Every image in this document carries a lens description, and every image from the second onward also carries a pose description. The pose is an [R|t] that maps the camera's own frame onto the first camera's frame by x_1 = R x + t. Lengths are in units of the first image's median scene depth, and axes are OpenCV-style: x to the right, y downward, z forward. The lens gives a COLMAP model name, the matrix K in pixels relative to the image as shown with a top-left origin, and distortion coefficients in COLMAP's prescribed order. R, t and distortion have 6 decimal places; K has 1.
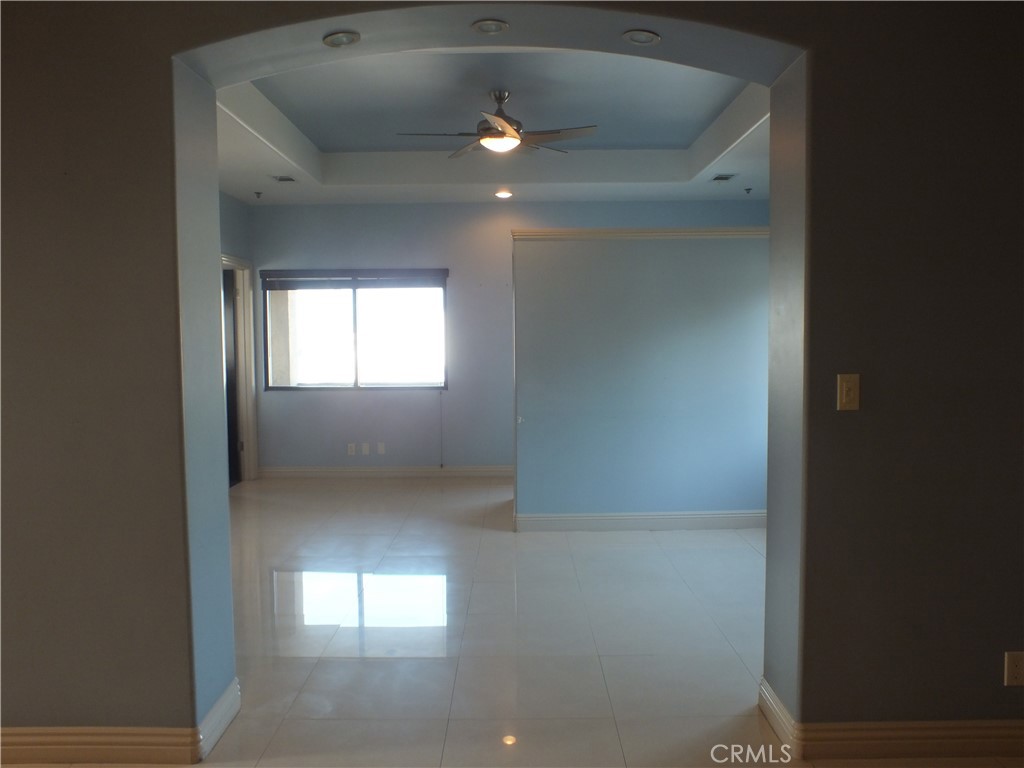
lens RADIAL K [[857.1, 0, 512.0], [0, 857.1, 384.0], [0, 0, 1]] dist [-0.074009, 0.080898]
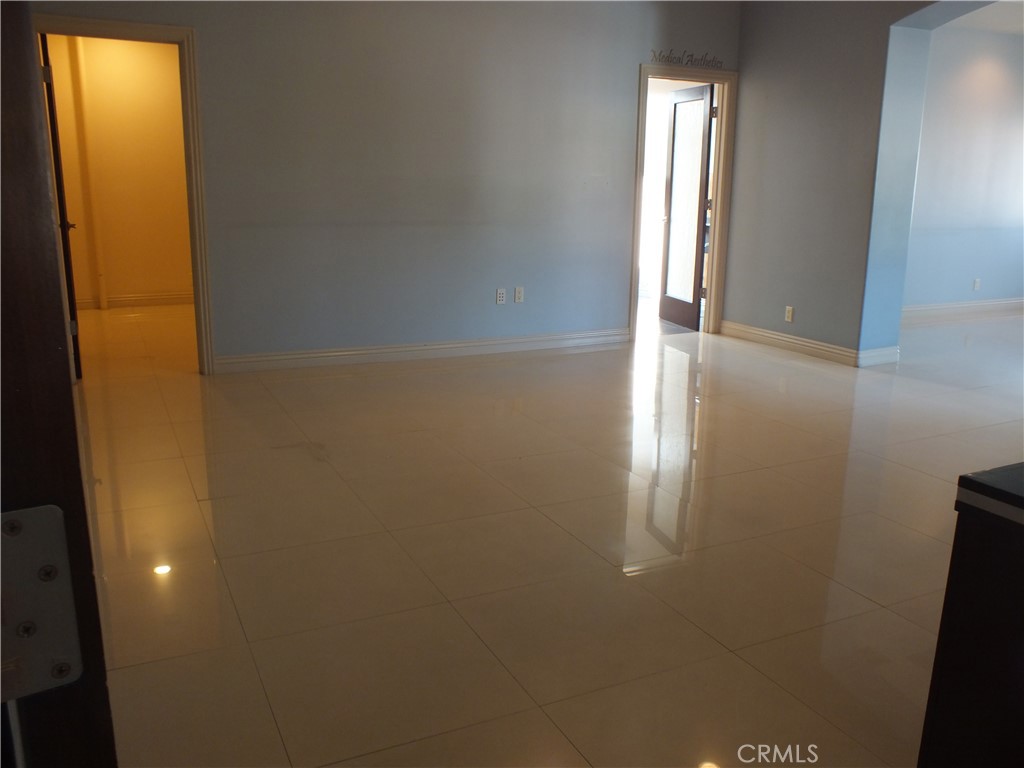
lens RADIAL K [[857.1, 0, 512.0], [0, 857.1, 384.0], [0, 0, 1]] dist [-0.074009, 0.080898]
pose [[0.431122, 0.218161, -0.875523, 0.385625], [-0.058894, 0.975064, 0.213965, 0.025061], [0.900370, -0.040681, 0.433220, -0.246453]]
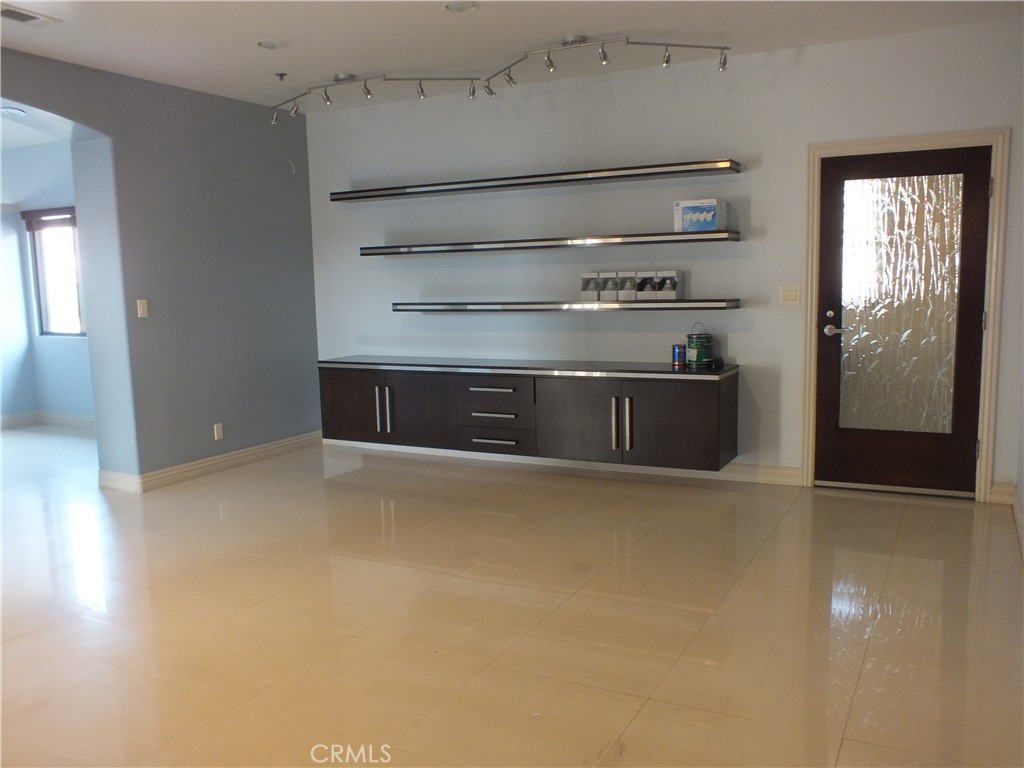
lens RADIAL K [[857.1, 0, 512.0], [0, 857.1, 384.0], [0, 0, 1]] dist [-0.074009, 0.080898]
pose [[0.487360, -0.116998, 0.865328, -0.311057], [0.071956, 0.992994, 0.093733, 0.020440], [-0.870232, 0.016584, 0.492364, -0.252261]]
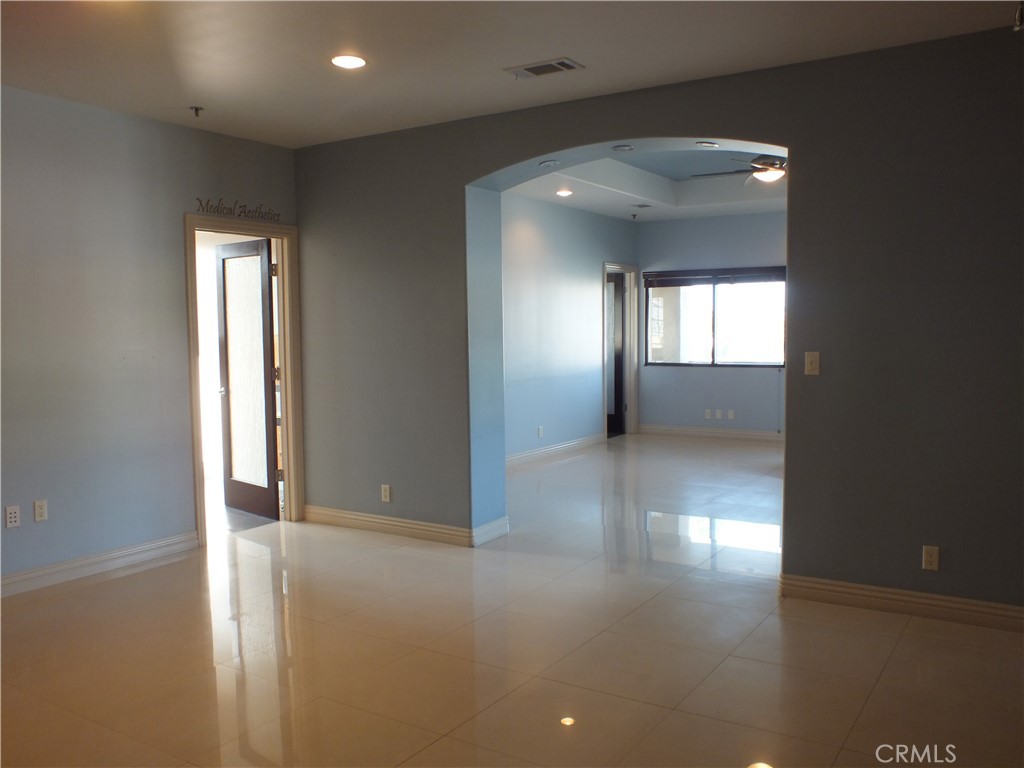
lens RADIAL K [[857.1, 0, 512.0], [0, 857.1, 384.0], [0, 0, 1]] dist [-0.074009, 0.080898]
pose [[0.835248, 0.032291, -0.548924, 0.257155], [-0.021179, 0.999423, 0.026566, 0.005640], [0.549465, -0.010564, 0.835450, -0.196440]]
